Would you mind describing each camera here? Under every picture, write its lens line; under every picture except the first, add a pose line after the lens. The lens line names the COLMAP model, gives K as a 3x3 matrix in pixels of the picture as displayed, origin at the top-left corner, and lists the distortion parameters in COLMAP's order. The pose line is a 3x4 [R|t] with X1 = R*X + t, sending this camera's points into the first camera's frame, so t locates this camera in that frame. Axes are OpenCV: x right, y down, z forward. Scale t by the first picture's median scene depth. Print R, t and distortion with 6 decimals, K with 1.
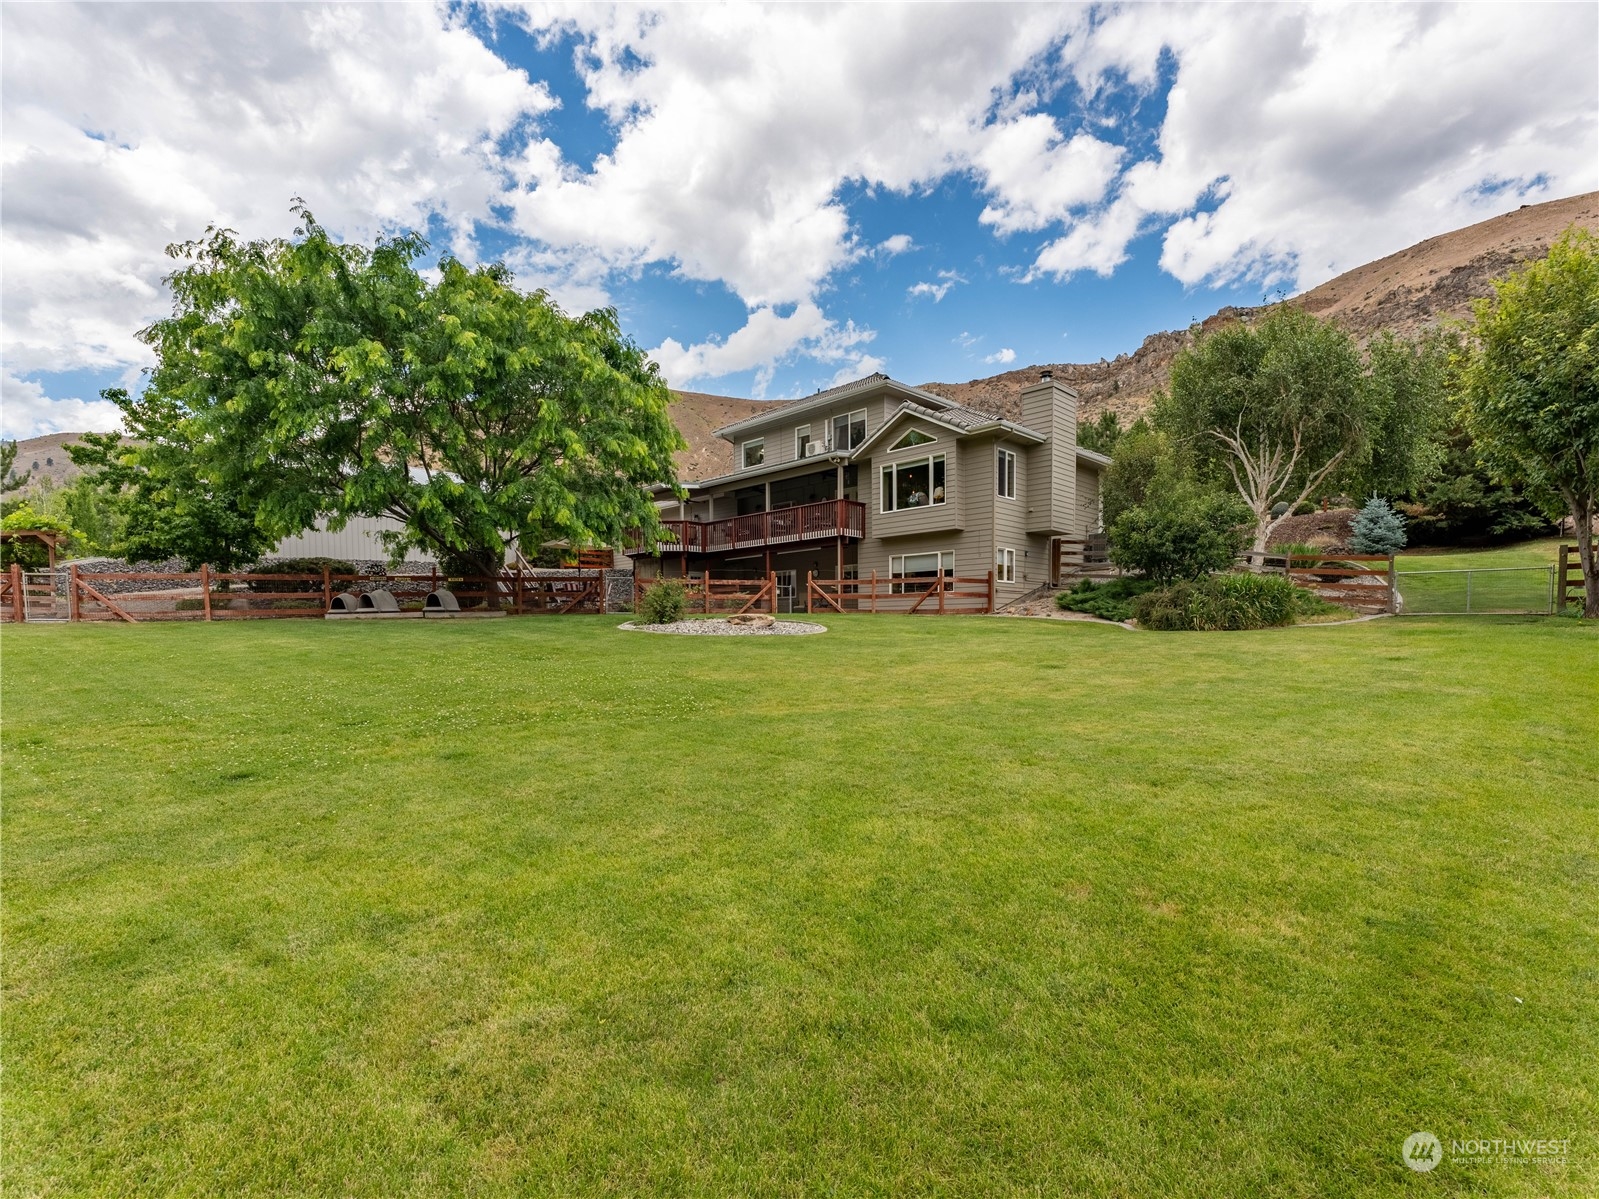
lens RADIAL K [[655.5, 0, 800.4], [0, 655.5, 674.6], [0, 0, 1]] dist [0.000238, 0.000314]
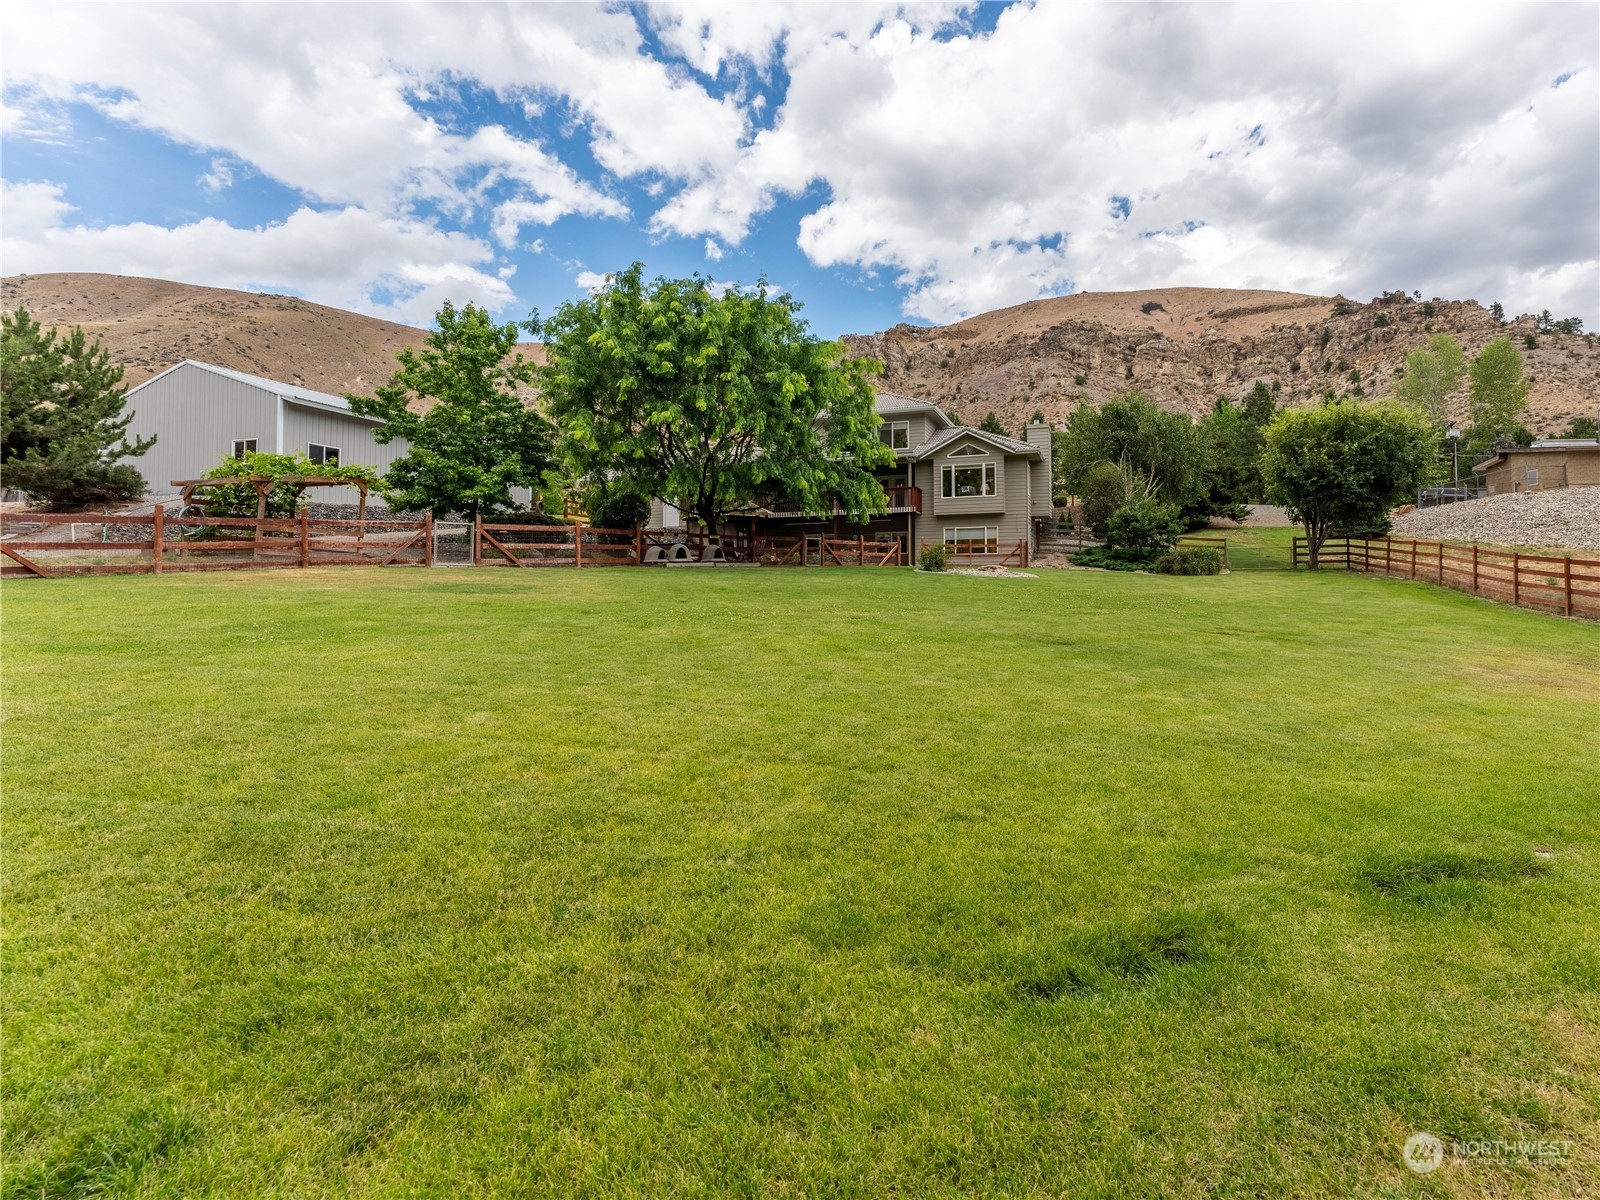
lens RADIAL K [[683.7, 0, 800.0], [0, 683.7, 600.0], [0, 0, 1]] dist [0.001053, 0.000400]
pose [[0.901091, -0.011565, 0.433476, -0.820955], [0.037231, 0.998016, -0.050768, 0.040831], [-0.432029, 0.061885, 0.899734, -0.199759]]
